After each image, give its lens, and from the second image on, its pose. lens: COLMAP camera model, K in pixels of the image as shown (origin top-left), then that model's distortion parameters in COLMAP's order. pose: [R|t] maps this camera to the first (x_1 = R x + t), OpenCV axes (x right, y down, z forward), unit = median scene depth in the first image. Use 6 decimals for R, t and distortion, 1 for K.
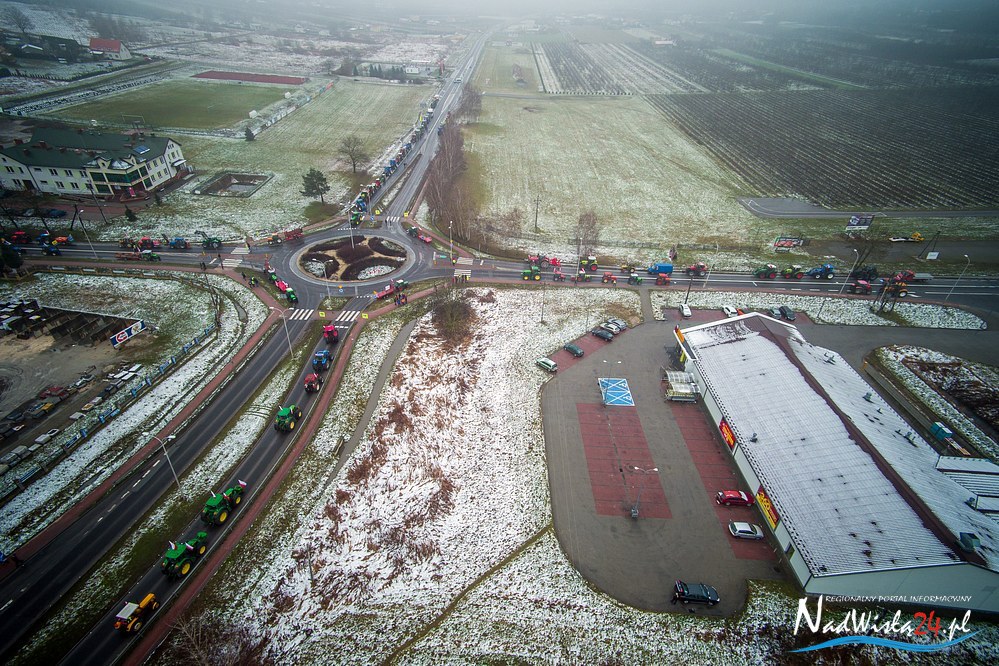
lens RADIAL K [[506.8, 0, 491.0], [0, 506.8, 331.3], [0, 0, 1]] dist [0.141931, -0.016365]
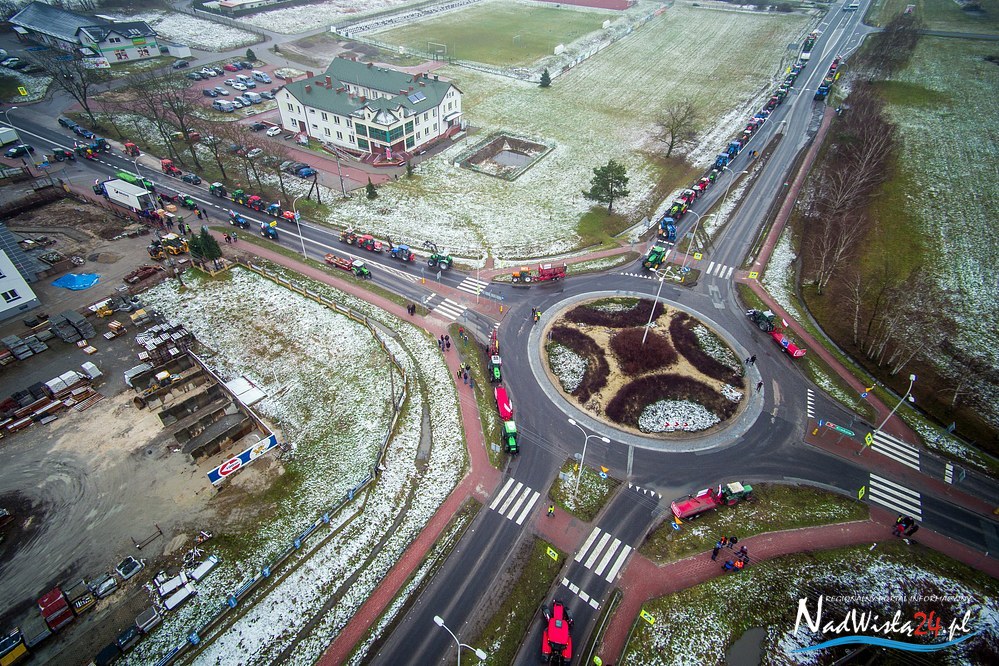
lens RADIAL K [[499.3, 0, 490.1], [0, 499.3, 308.5], [0, 0, 1]] dist [0.139656, -0.017641]
pose [[0.867041, 0.313713, -0.387071, -0.207932], [-0.280269, 0.949410, 0.141672, -0.218580], [0.411934, -0.014352, 0.911101, 0.444508]]
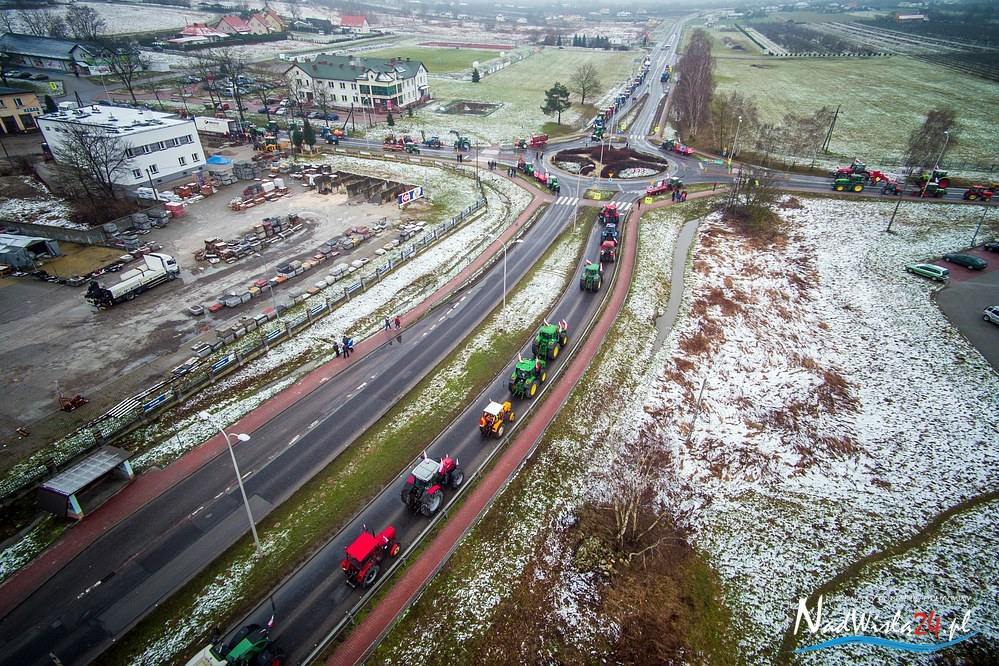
lens RADIAL K [[526.9, 0, 510.2], [0, 526.9, 292.1], [0, 0, 1]] dist [0.145105, -0.019058]
pose [[0.969373, 0.108243, -0.220452, -0.198210], [-0.126262, 0.989572, -0.069316, 0.160019], [0.210650, 0.095028, 0.972932, 0.090061]]
